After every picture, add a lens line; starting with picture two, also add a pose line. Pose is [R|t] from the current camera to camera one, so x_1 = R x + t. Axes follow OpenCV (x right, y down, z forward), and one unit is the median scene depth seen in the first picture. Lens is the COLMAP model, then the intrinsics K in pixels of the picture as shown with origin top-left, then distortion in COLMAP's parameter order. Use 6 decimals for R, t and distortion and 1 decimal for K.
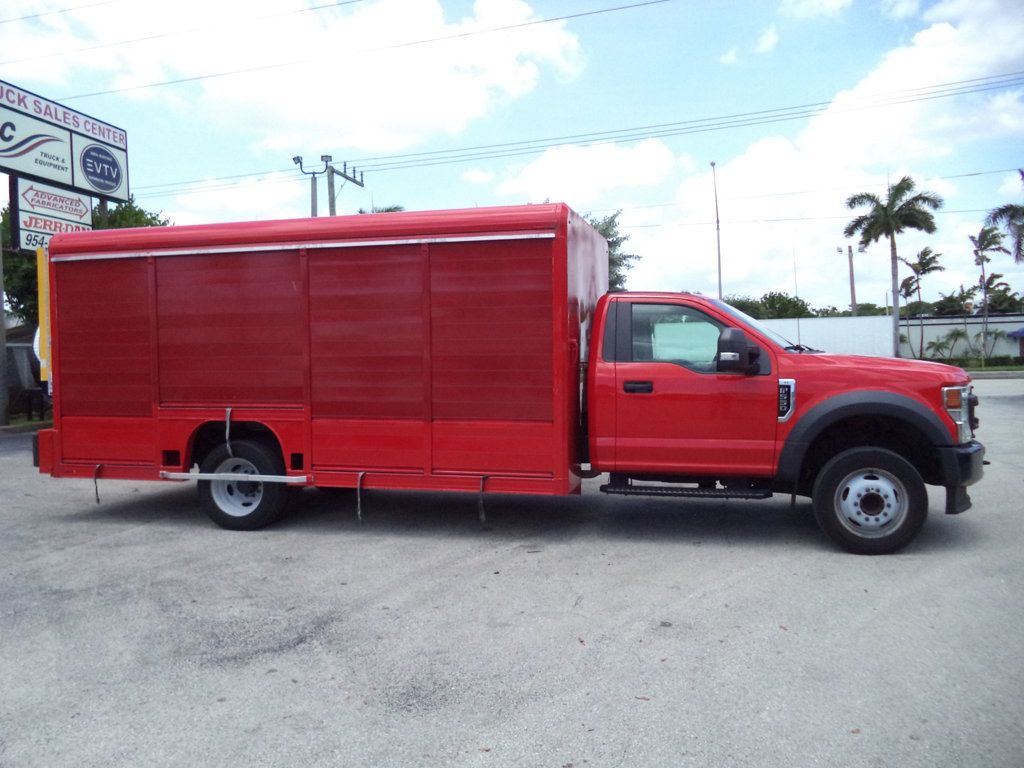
lens RADIAL K [[843.8, 0, 517.6], [0, 843.8, 381.2], [0, 0, 1]] dist [-0.027751, -0.002203]
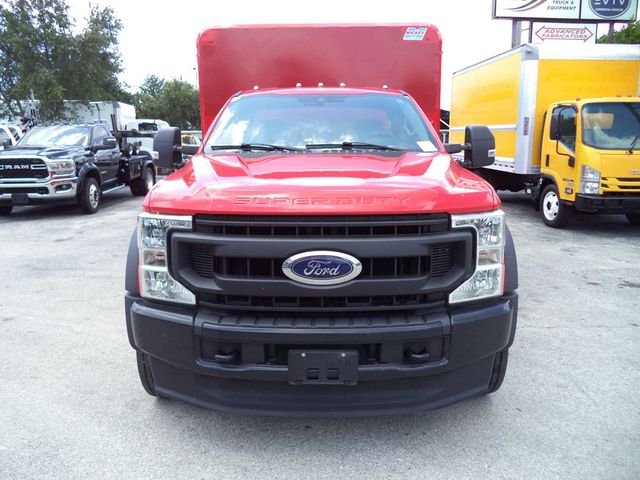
lens RADIAL K [[527.4, 0, 314.3], [0, 527.4, 240.9], [0, 0, 1]] dist [-0.027751, -0.002203]
pose [[0.223484, 0.194660, -0.955072, 0.808393], [-0.024213, 0.980661, 0.194210, -0.048088], [0.974407, -0.020278, 0.223875, 0.874002]]
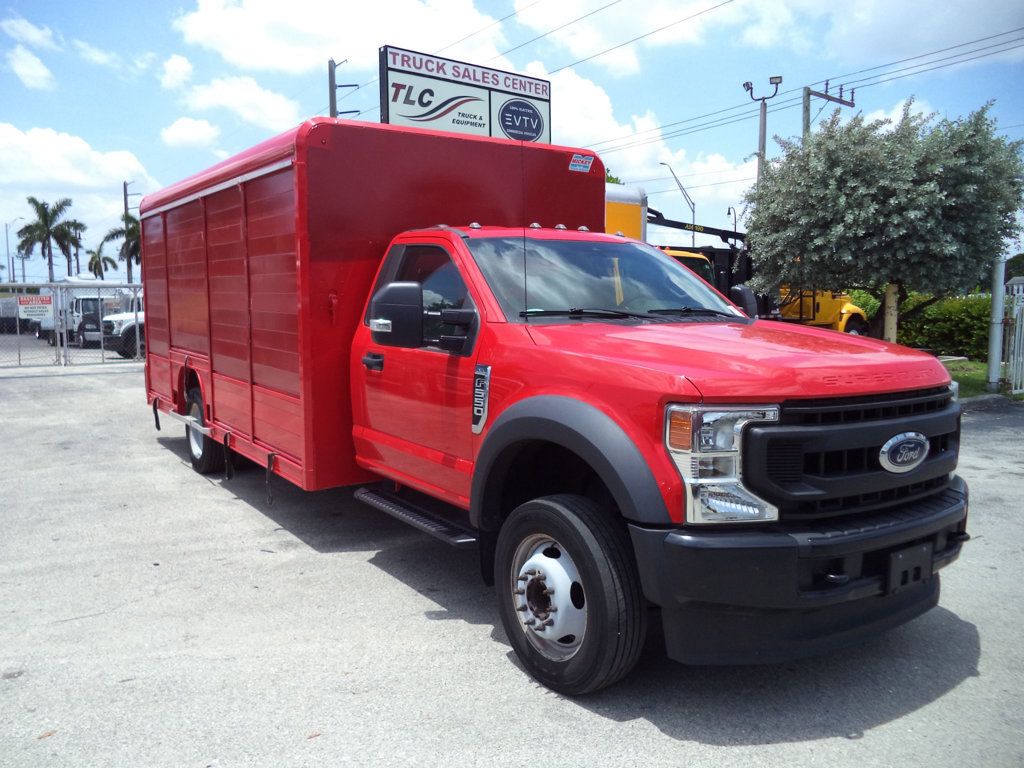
lens RADIAL K [[843.8, 0, 521.0], [0, 843.8, 388.5], [0, 0, 1]] dist [-0.027751, -0.002203]
pose [[0.751680, 0.089462, -0.653432, 0.642756], [-0.037870, 0.994977, 0.092659, -0.037724], [0.658440, -0.044904, 0.751293, 0.482110]]
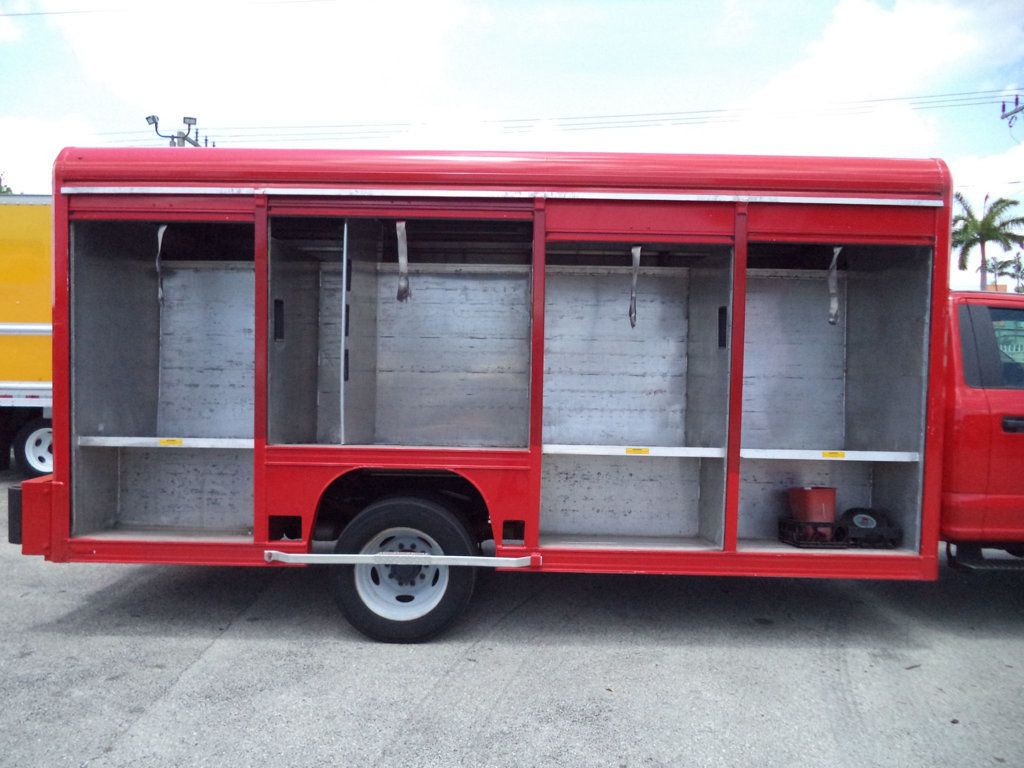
lens RADIAL K [[843.8, 0, 514.6], [0, 843.8, 384.6], [0, 0, 1]] dist [-0.027751, -0.002203]
pose [[0.970226, 0.018144, 0.241521, -0.403684], [-0.019112, 0.999816, 0.001665, -0.017532], [-0.241447, -0.006232, 0.970394, 0.370991]]
